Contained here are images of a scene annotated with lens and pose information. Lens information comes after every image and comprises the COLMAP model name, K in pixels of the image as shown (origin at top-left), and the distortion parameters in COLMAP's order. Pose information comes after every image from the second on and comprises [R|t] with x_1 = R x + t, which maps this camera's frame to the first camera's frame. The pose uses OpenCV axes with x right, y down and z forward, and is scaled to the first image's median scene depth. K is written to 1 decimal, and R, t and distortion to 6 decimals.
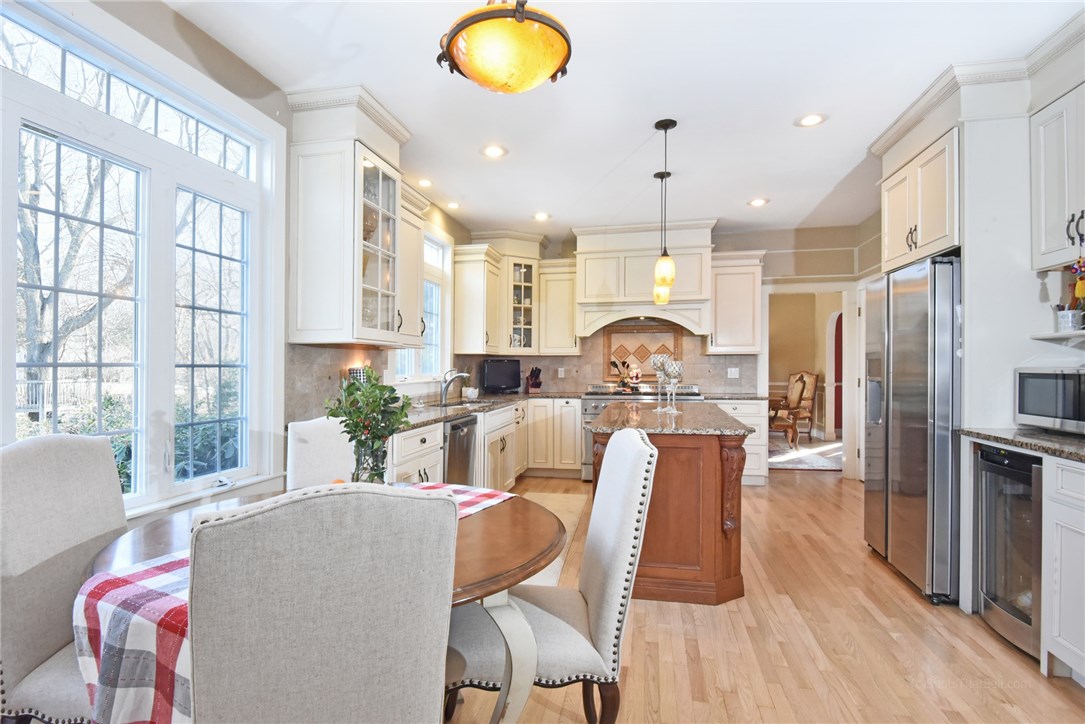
lens RADIAL K [[550.0, 0, 542.5], [0, 550.0, 362.0], [0, 0, 1]] dist [-0.001932, -0.000530]
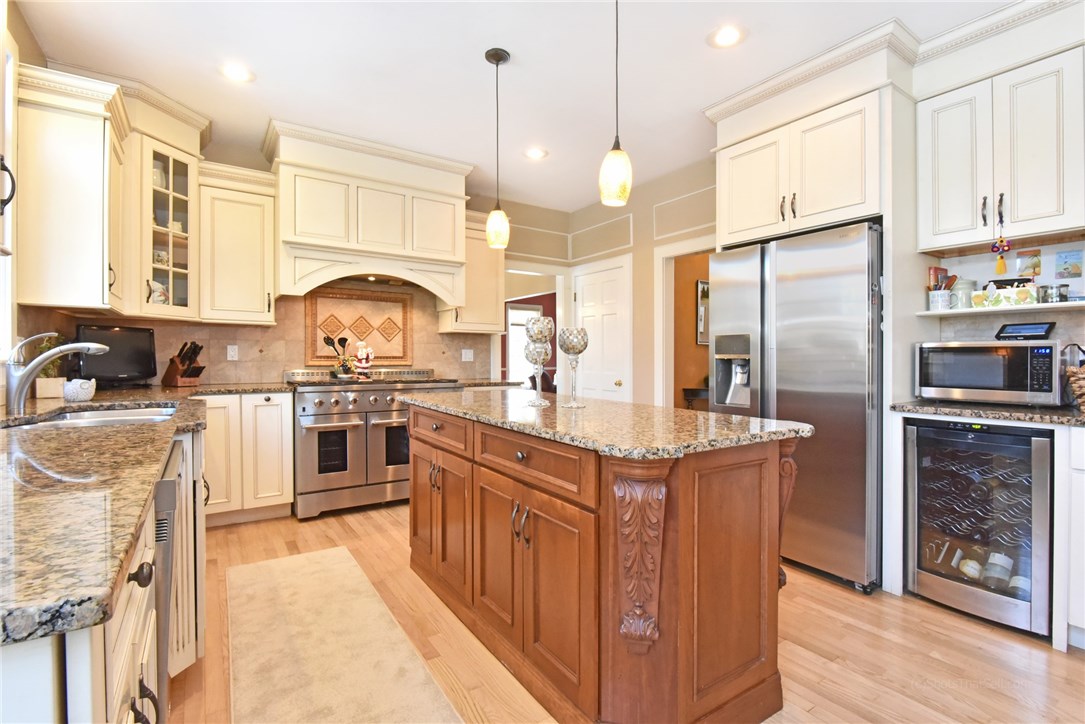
lens RADIAL K [[502.8, 0, 542.5], [0, 502.8, 362.0], [0, 0, 1]] dist [0.002324, -0.011104]
pose [[0.706082, 0.001270, 0.708129, -0.132259], [-0.012902, 0.999855, 0.011072, 0.020781], [-0.708013, -0.016954, 0.705996, 0.372130]]
